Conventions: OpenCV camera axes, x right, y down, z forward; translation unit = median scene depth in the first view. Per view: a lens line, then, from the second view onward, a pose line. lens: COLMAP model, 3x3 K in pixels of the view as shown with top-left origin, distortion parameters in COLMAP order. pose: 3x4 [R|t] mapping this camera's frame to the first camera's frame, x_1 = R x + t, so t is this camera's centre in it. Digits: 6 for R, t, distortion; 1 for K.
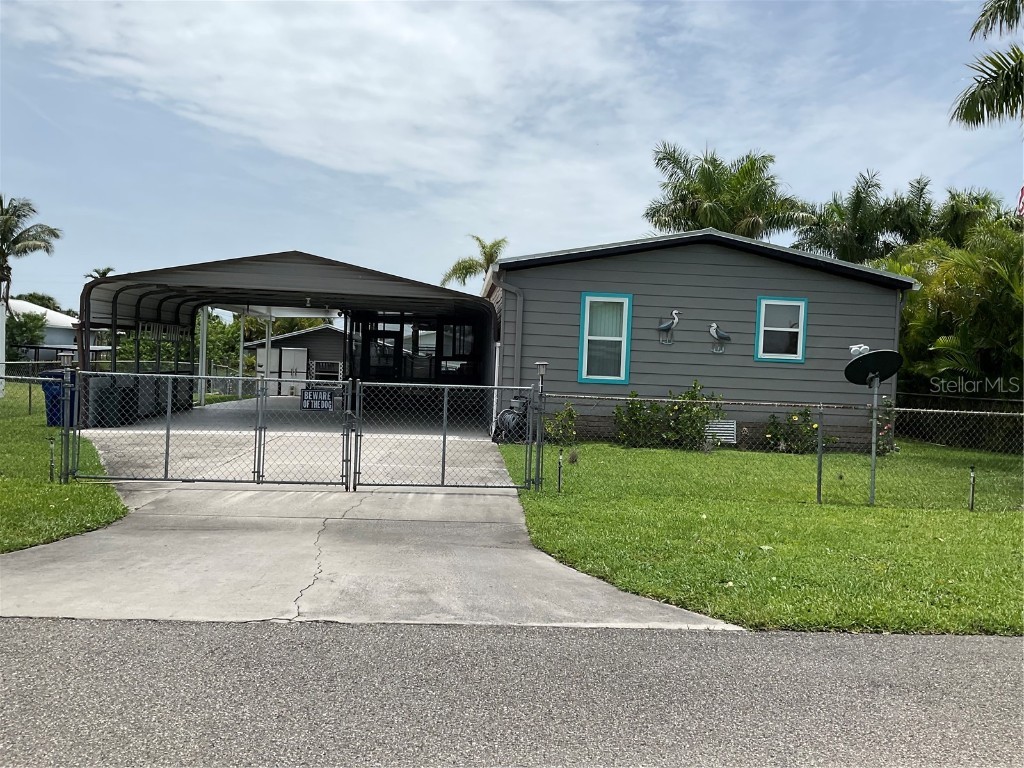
lens RADIAL K [[845.3, 0, 512.0], [0, 845.3, 384.0], [0, 0, 1]] dist [0.093966, -0.194001]
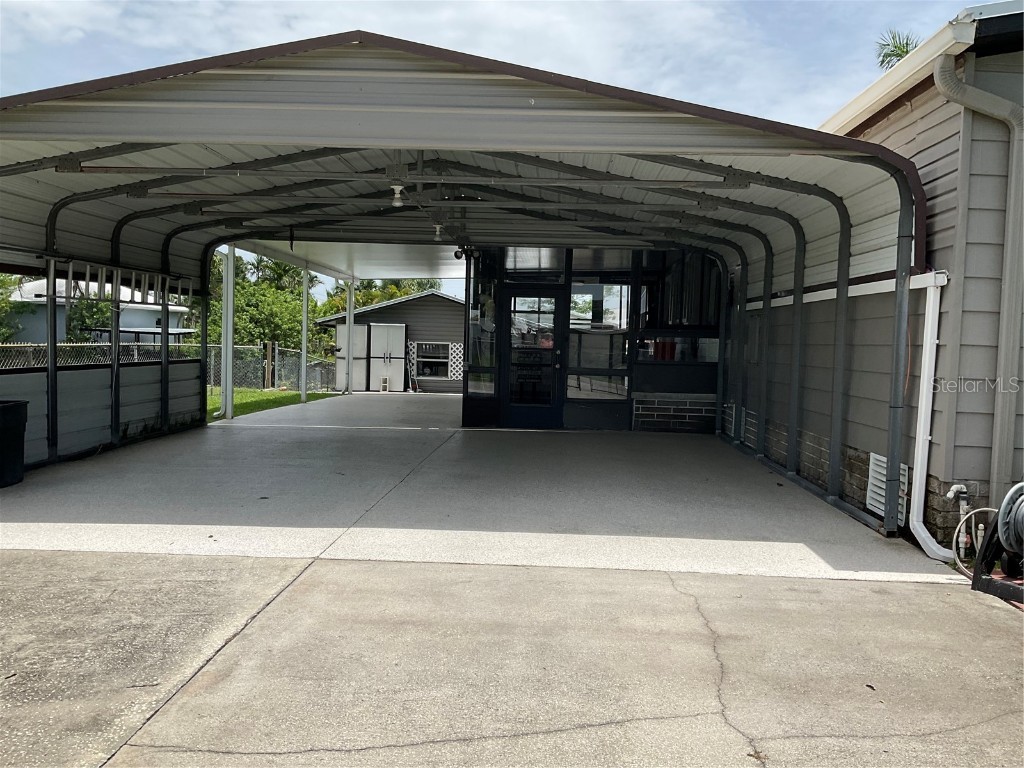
lens RADIAL K [[845.3, 0, 512.0], [0, 845.3, 384.0], [0, 0, 1]] dist [0.093966, -0.194001]
pose [[0.993145, -0.004345, -0.116809, -0.072059], [0.006869, 0.999751, 0.021212, -0.006610], [0.116687, -0.021869, 0.992928, 0.315129]]
